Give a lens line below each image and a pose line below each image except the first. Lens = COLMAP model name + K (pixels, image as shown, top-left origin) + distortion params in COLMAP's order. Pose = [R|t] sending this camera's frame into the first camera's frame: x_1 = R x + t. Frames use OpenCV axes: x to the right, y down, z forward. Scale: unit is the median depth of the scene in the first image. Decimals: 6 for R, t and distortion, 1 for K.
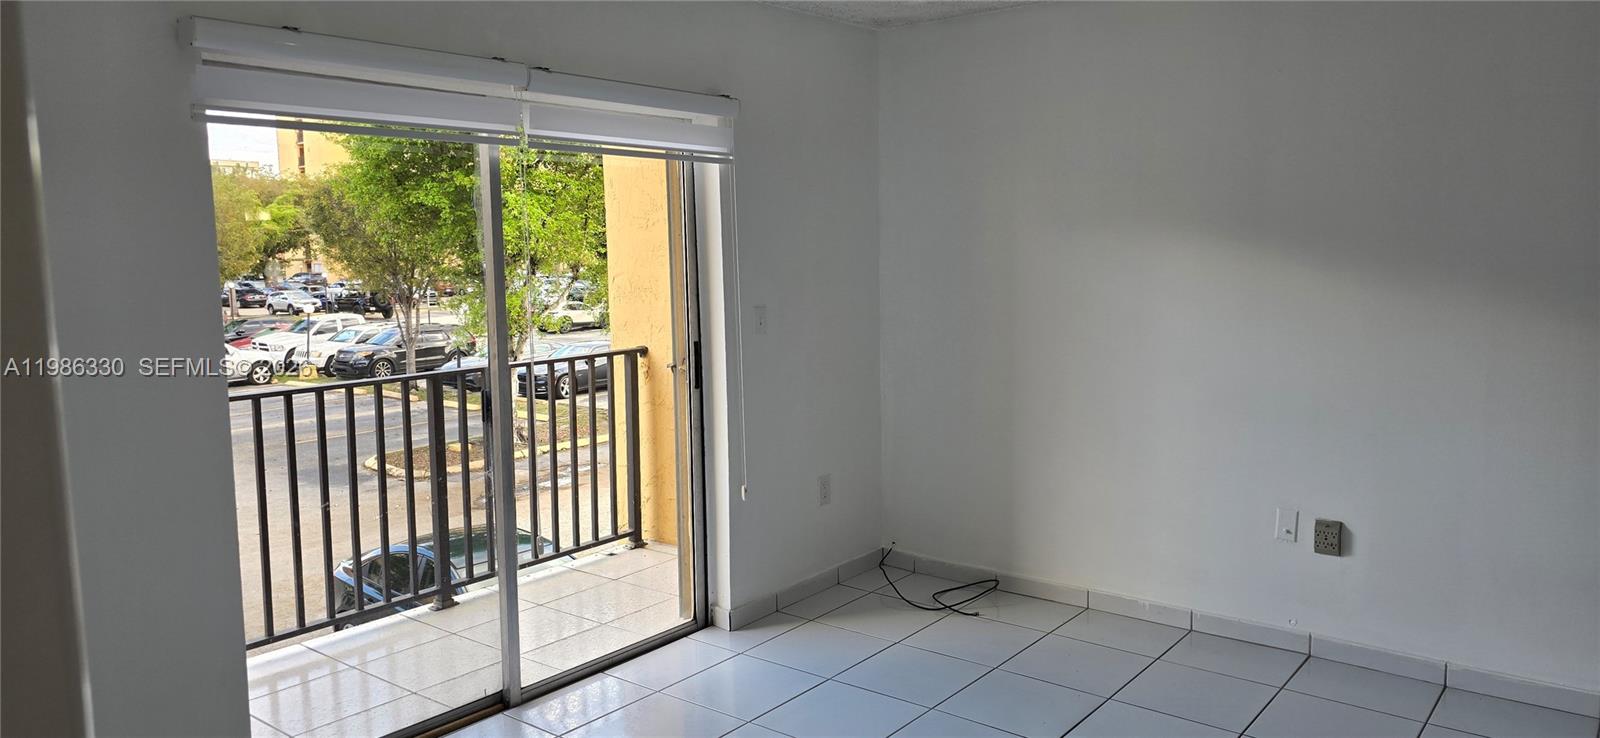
lens RADIAL K [[1068.3, 0, 822.1], [0, 1068.3, 348.9], [0, 0, 1]] dist [0.063397, -0.064347]
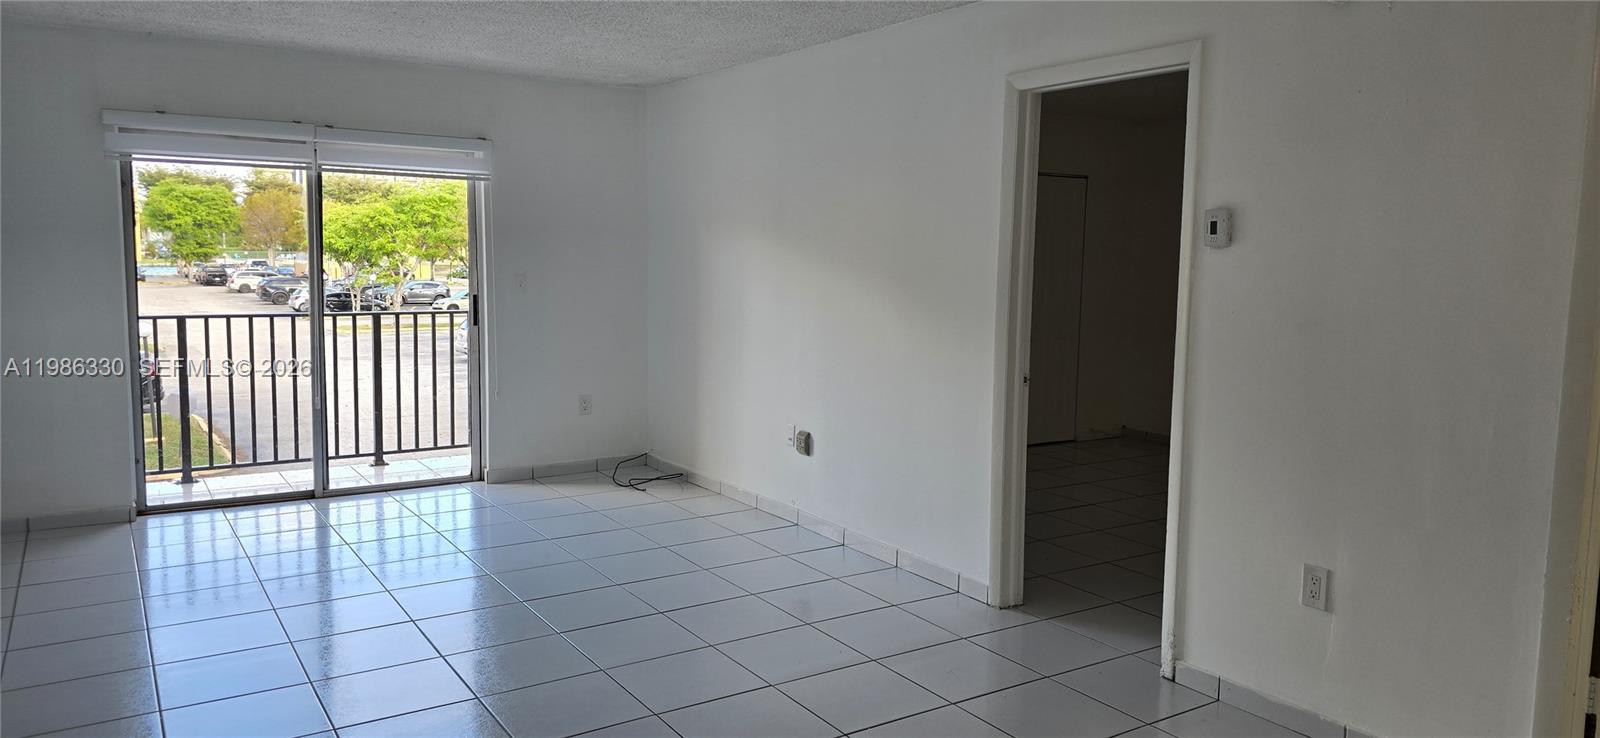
lens RADIAL K [[1068.3, 0, 819.0], [0, 1068.3, 351.4], [0, 0, 1]] dist [0.063397, -0.064347]
pose [[0.953486, 0.056732, -0.296050, 0.794365], [-0.058038, 0.998305, 0.004383, 0.037439], [0.295796, 0.013003, 0.955163, -0.329826]]
